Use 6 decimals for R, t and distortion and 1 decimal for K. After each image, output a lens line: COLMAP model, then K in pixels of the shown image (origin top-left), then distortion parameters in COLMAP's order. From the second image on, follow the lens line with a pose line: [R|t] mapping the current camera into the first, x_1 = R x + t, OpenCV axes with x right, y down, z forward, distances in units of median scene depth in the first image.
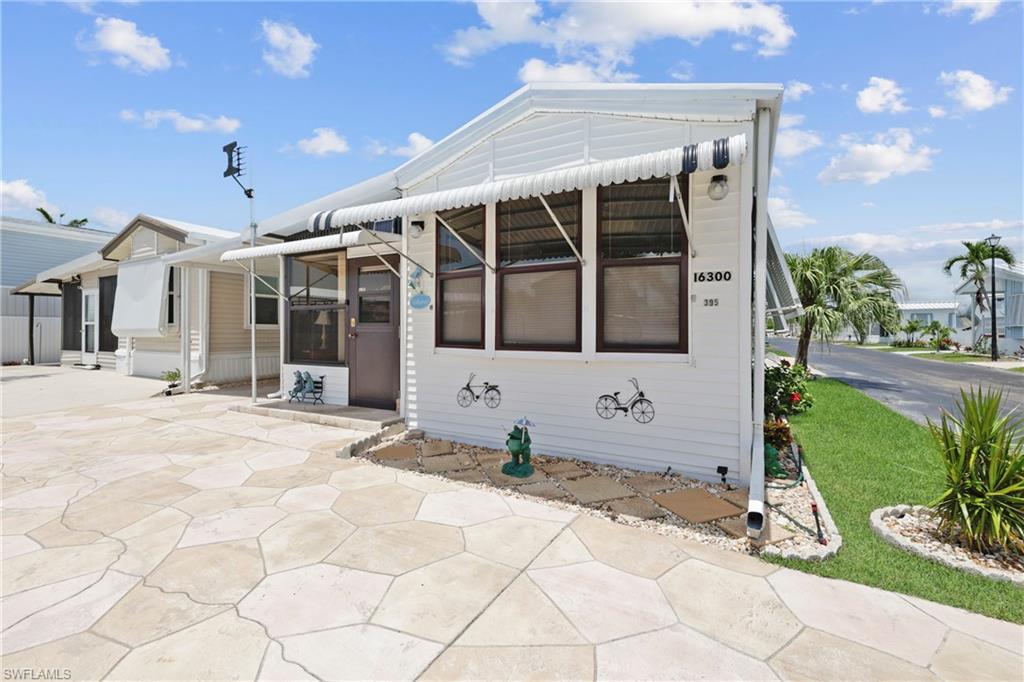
lens RADIAL K [[431.9, 0, 514.3], [0, 431.9, 335.4], [0, 0, 1]] dist [0.000066, -0.000109]
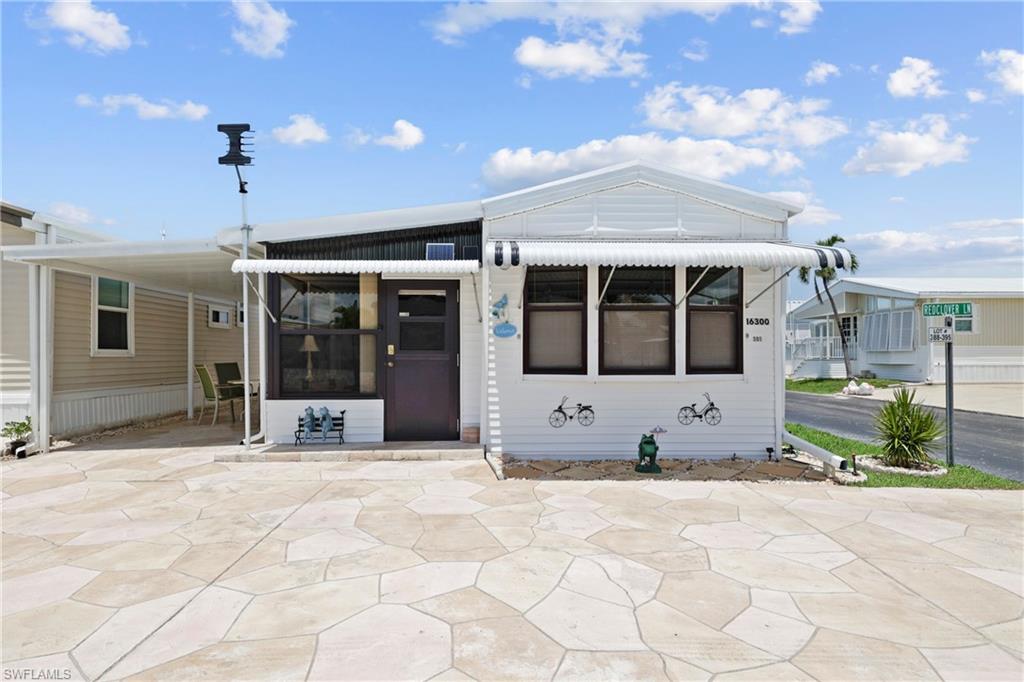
lens RADIAL K [[516.2, 0, 508.5], [0, 516.2, 357.4], [0, 0, 1]] dist [-0.000308, 0.000091]
pose [[0.869831, -0.005623, 0.493317, -0.914328], [0.008023, 0.999964, -0.002748, -0.011518], [-0.493284, 0.006348, 0.869845, -0.094595]]
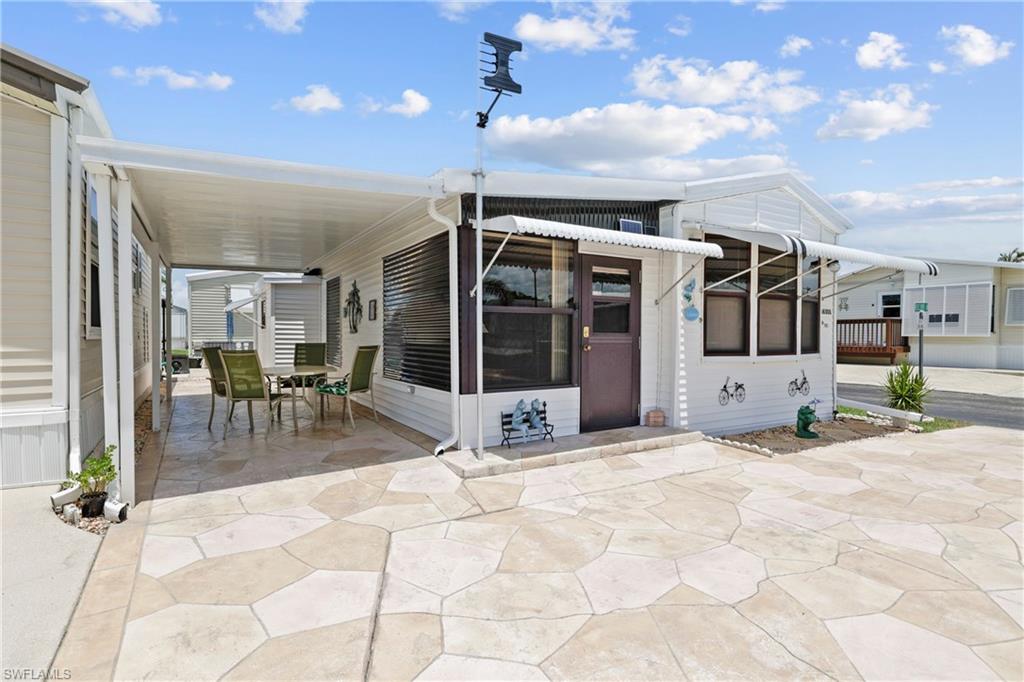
lens RADIAL K [[516.2, 0, 506.7], [0, 516.2, 345.0], [0, 0, 1]] dist [-0.000308, 0.000091]
pose [[0.510716, -0.016815, 0.859585, -1.707565], [0.005691, 0.999853, 0.016178, -0.027908], [-0.859730, -0.003370, 0.510737, 0.823552]]
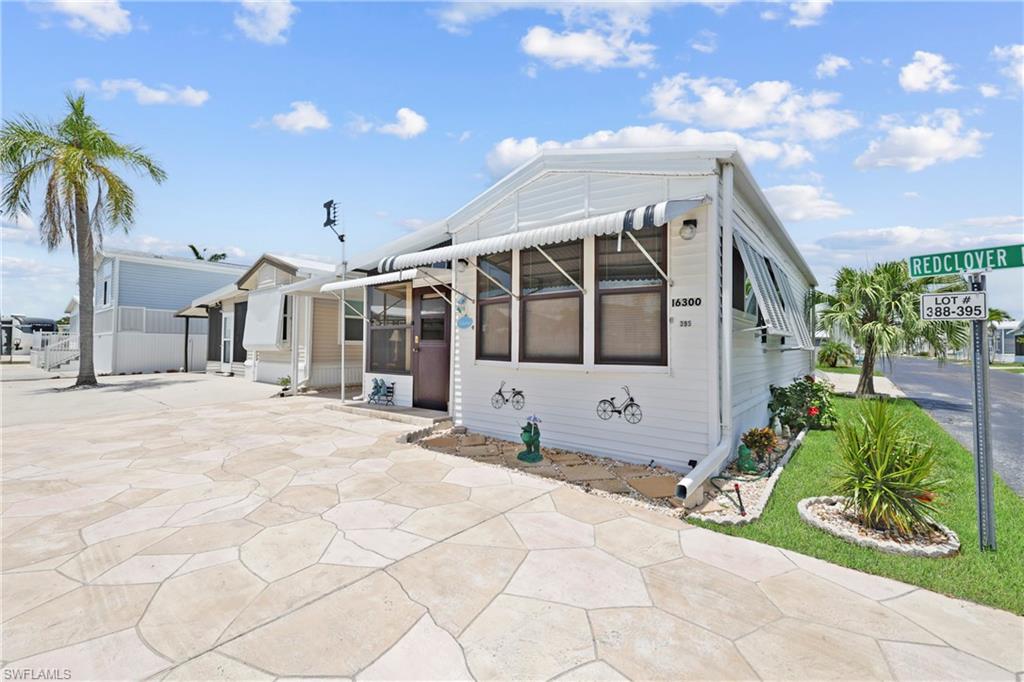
lens RADIAL K [[431.9, 0, 513.5], [0, 431.9, 339.1], [0, 0, 1]] dist [0.000066, -0.000109]
pose [[0.983699, 0.000681, -0.179820, 0.157510], [-0.005869, 0.999582, -0.028324, 0.003206], [0.179725, 0.028918, 0.983292, -0.212980]]
